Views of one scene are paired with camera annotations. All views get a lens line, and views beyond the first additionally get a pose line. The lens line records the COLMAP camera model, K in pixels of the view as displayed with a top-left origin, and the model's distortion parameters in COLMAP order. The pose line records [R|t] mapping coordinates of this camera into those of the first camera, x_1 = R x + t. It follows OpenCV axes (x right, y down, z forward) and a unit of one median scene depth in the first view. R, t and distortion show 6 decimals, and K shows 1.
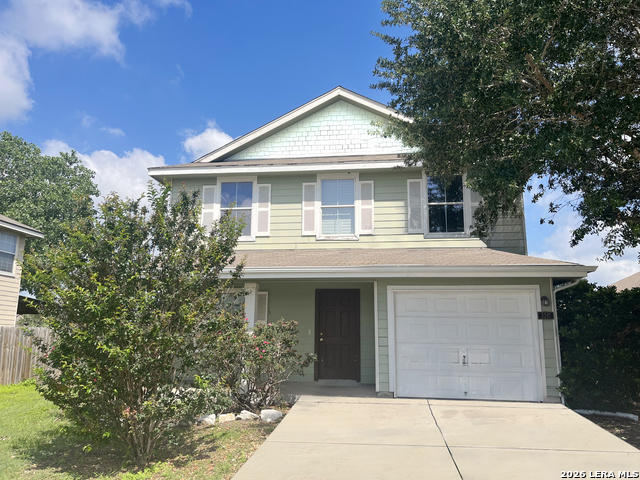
lens RADIAL K [[485.7, 0, 323.4], [0, 485.7, 233.6], [0, 0, 1]] dist [0.026679, -0.034987]
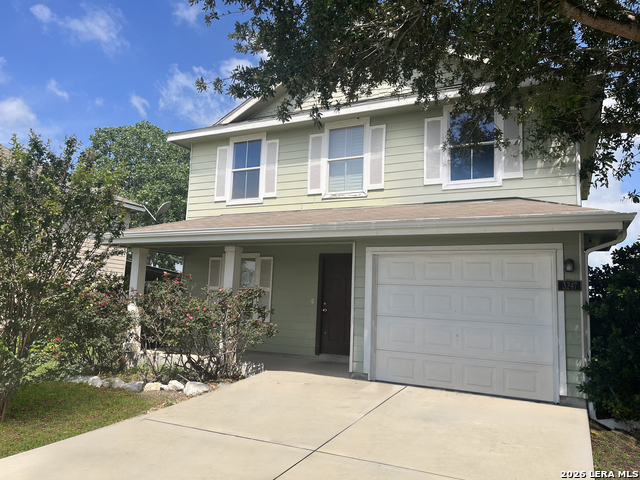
lens RADIAL K [[485.7, 0, 315.4], [0, 485.7, 239.7], [0, 0, 1]] dist [0.026679, -0.034987]
pose [[0.938611, -0.015592, -0.344624, 0.287157], [0.038412, 0.997490, 0.059489, 0.035539], [0.342831, -0.069074, 0.936854, 0.167612]]
